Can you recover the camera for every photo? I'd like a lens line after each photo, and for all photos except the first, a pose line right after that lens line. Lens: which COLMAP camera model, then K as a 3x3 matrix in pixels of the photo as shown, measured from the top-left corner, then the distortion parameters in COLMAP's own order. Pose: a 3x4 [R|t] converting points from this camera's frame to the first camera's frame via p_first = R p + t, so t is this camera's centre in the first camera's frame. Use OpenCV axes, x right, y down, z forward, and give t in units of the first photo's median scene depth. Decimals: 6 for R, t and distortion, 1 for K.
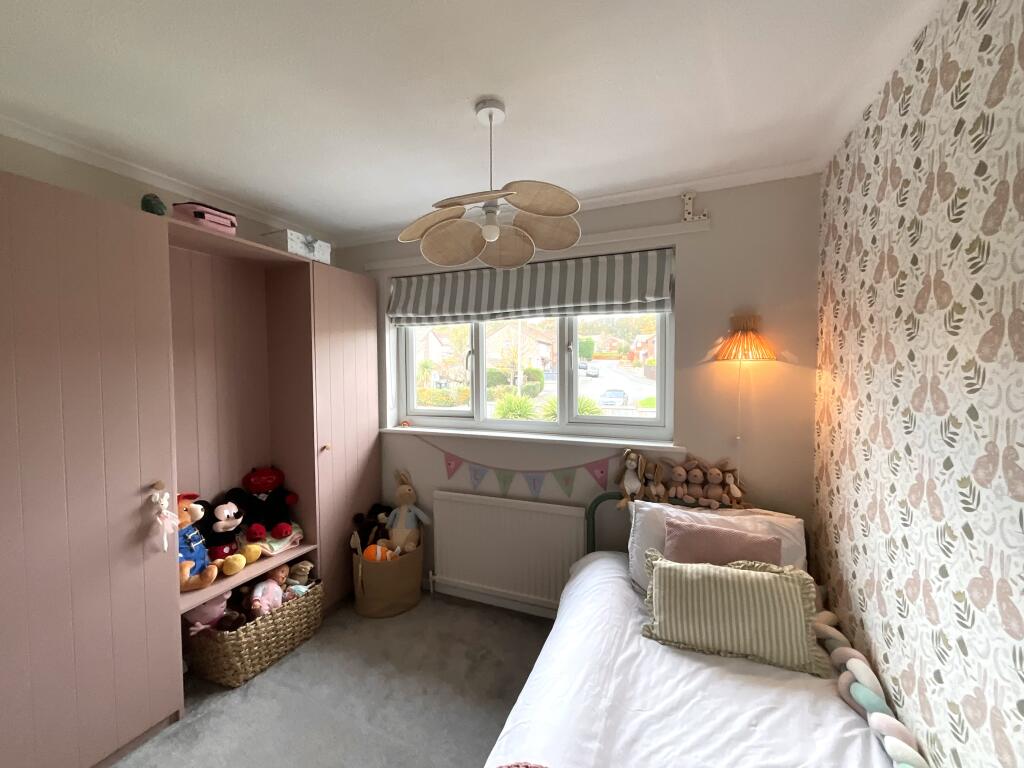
lens RADIAL K [[411.4, 0, 516.6], [0, 411.4, 386.9], [0, 0, 1]] dist [-0.001168, -0.000312]
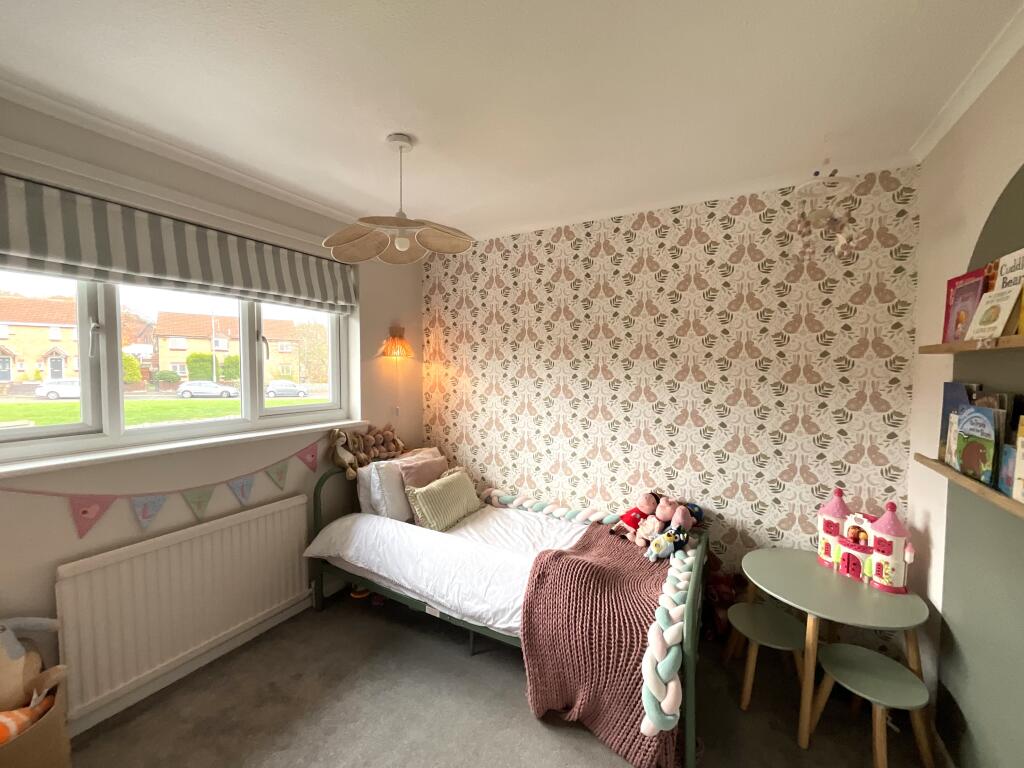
lens RADIAL K [[411.4, 0, 517.8], [0, 411.4, 383.6], [0, 0, 1]] dist [-0.001168, -0.000312]
pose [[0.110503, -0.035204, 0.993252, -0.793424], [0.037552, 0.998807, 0.031223, 0.005160], [-0.993166, 0.033849, 0.111693, 0.342483]]
